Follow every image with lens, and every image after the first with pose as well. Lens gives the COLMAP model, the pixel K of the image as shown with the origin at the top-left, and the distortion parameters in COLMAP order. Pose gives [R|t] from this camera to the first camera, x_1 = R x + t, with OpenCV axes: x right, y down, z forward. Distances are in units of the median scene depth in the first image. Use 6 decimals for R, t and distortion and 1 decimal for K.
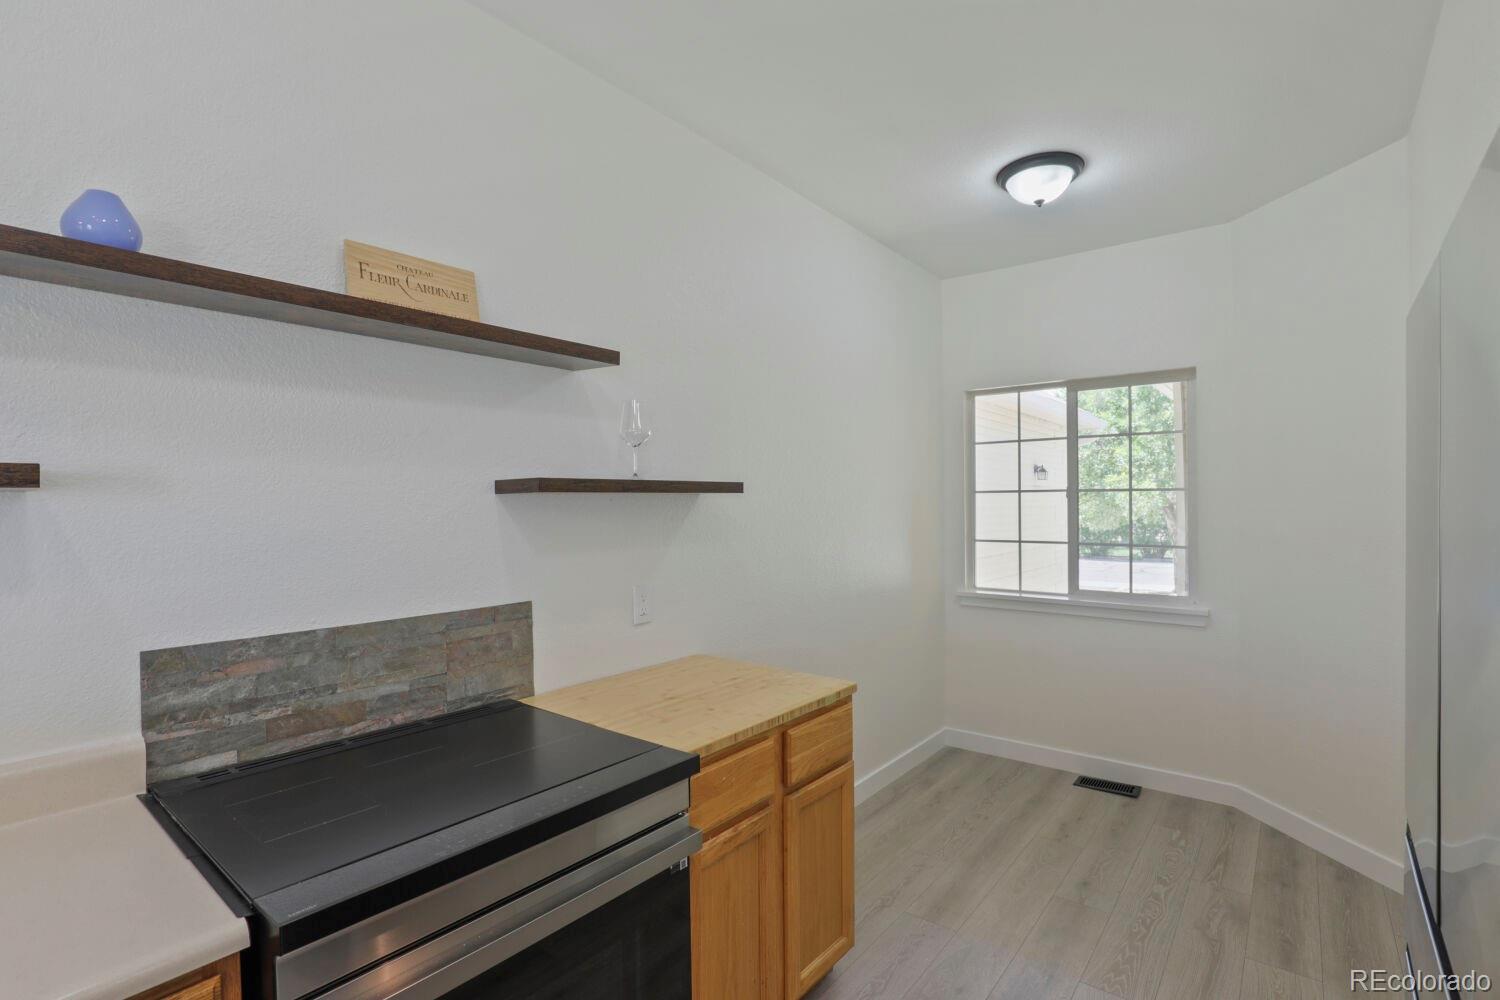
lens RADIAL K [[700.0, 0, 748.0], [0, 700.0, 519.9], [0, 0, 1]] dist [-0.019058, -0.000460]
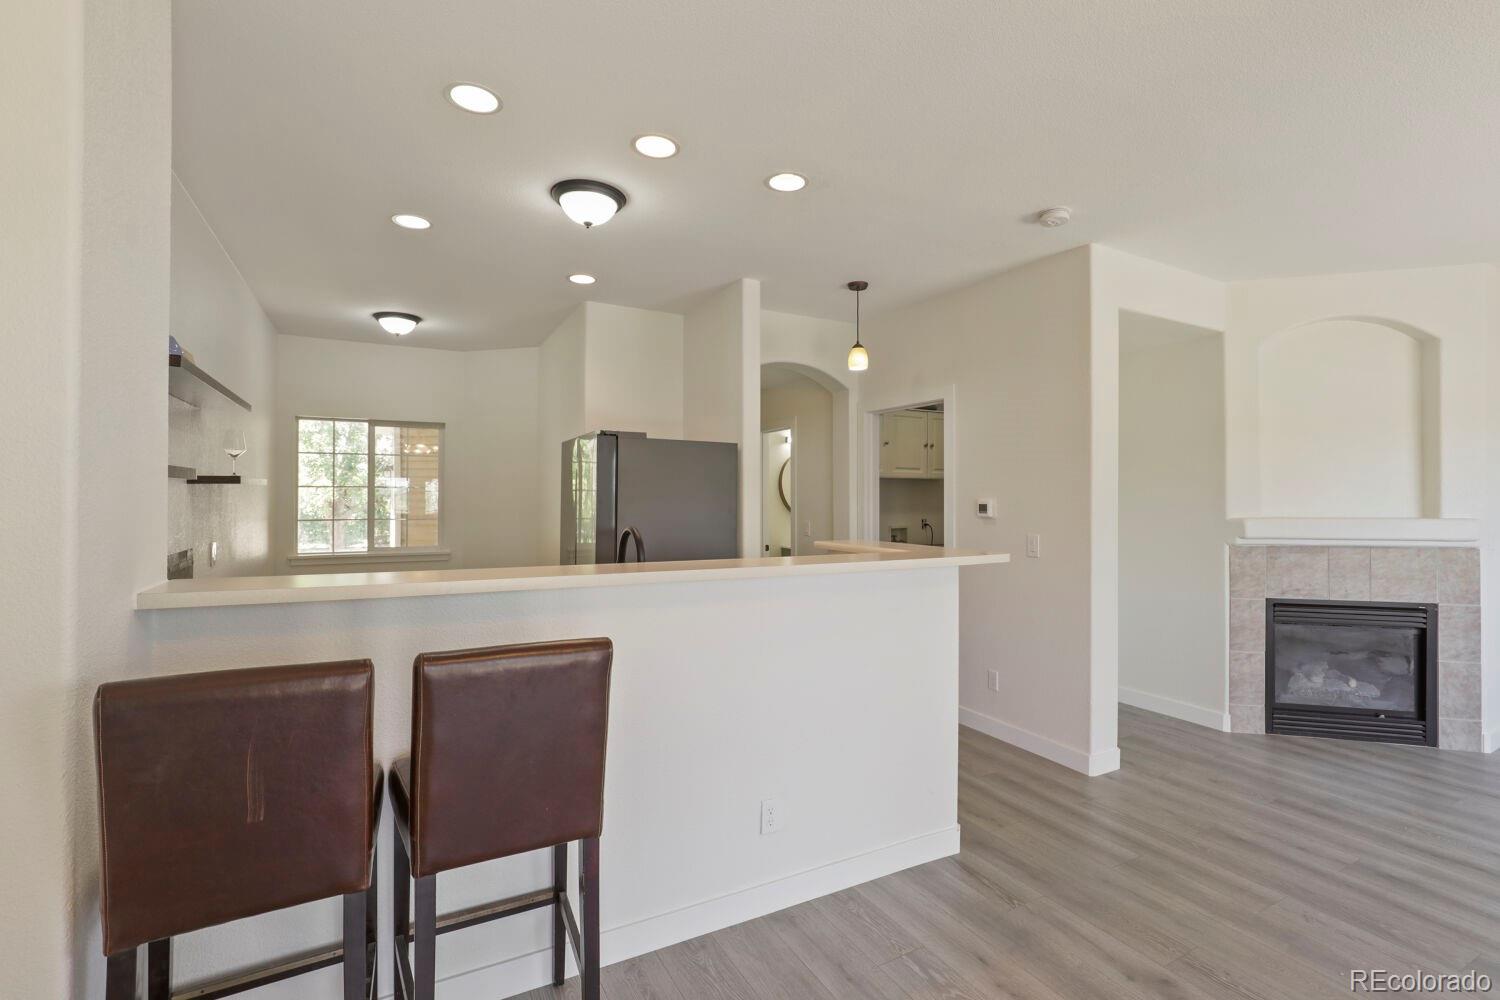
lens RADIAL K [[666.9, 0, 751.2], [0, 666.9, 494.1], [0, 0, 1]] dist [-0.002431, 0.000849]
pose [[0.385375, 0.010896, 0.922696, -0.727402], [0.018474, 0.999639, -0.019521, 0.024454], [-0.922575, 0.024569, 0.385035, -0.476037]]
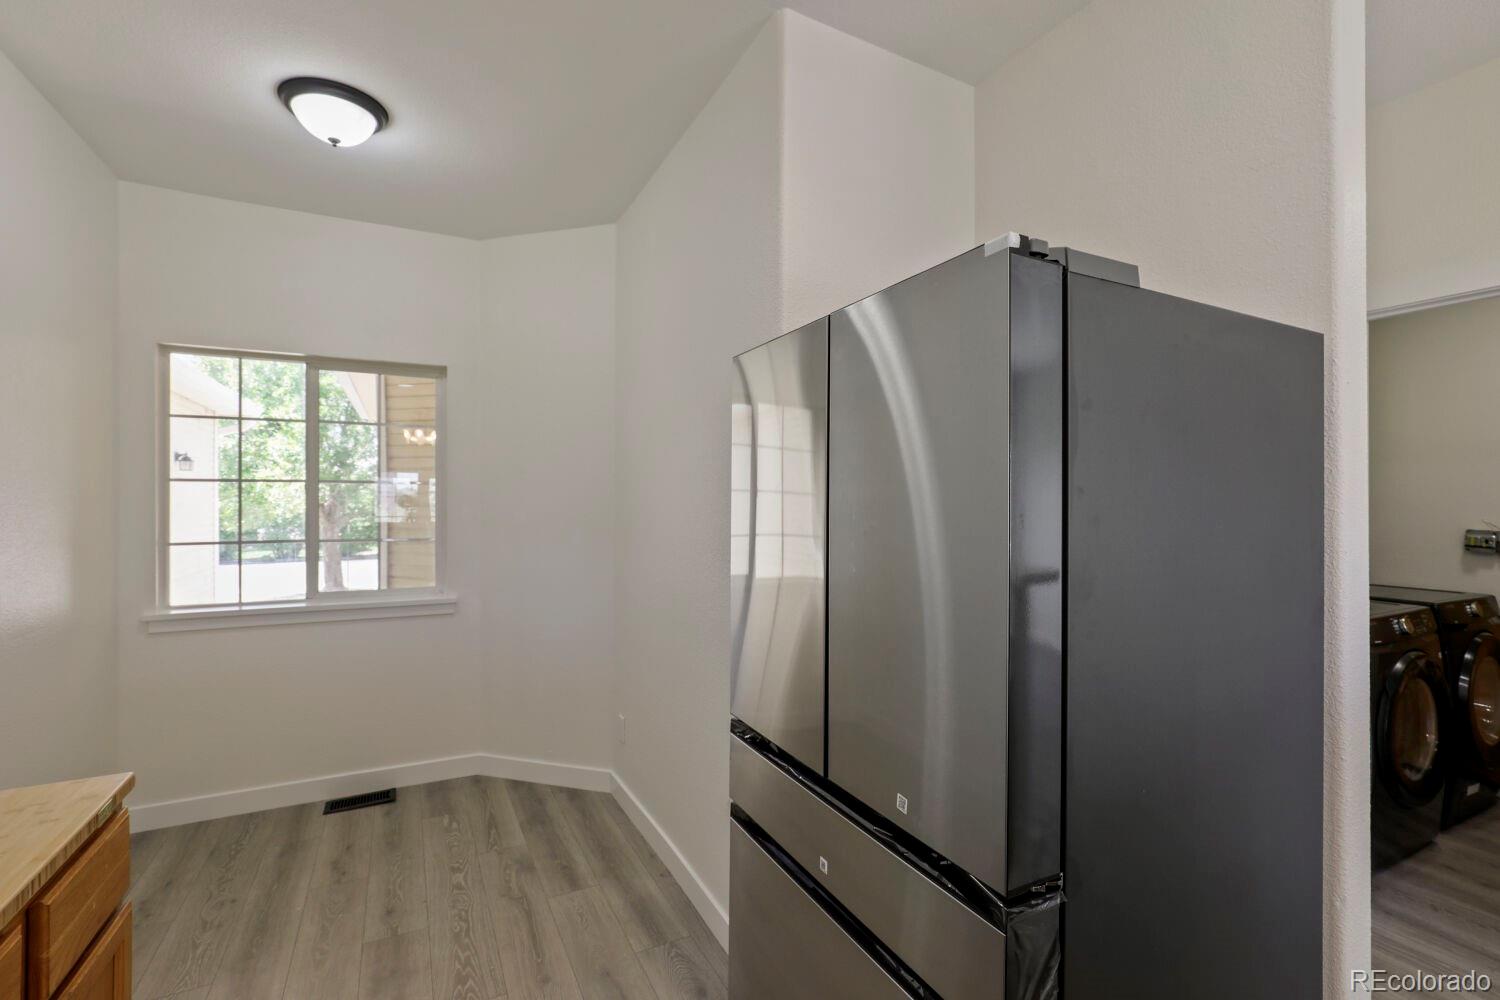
lens RADIAL K [[686.6, 0, 754.5], [0, 686.6, 507.2], [0, 0, 1]] dist [-0.004400, -0.000363]
pose [[0.407902, -0.002485, 0.913022, -0.116373], [0.017728, 0.999829, -0.005199, 0.005876], [-0.912853, 0.018307, 0.407877, 0.160076]]
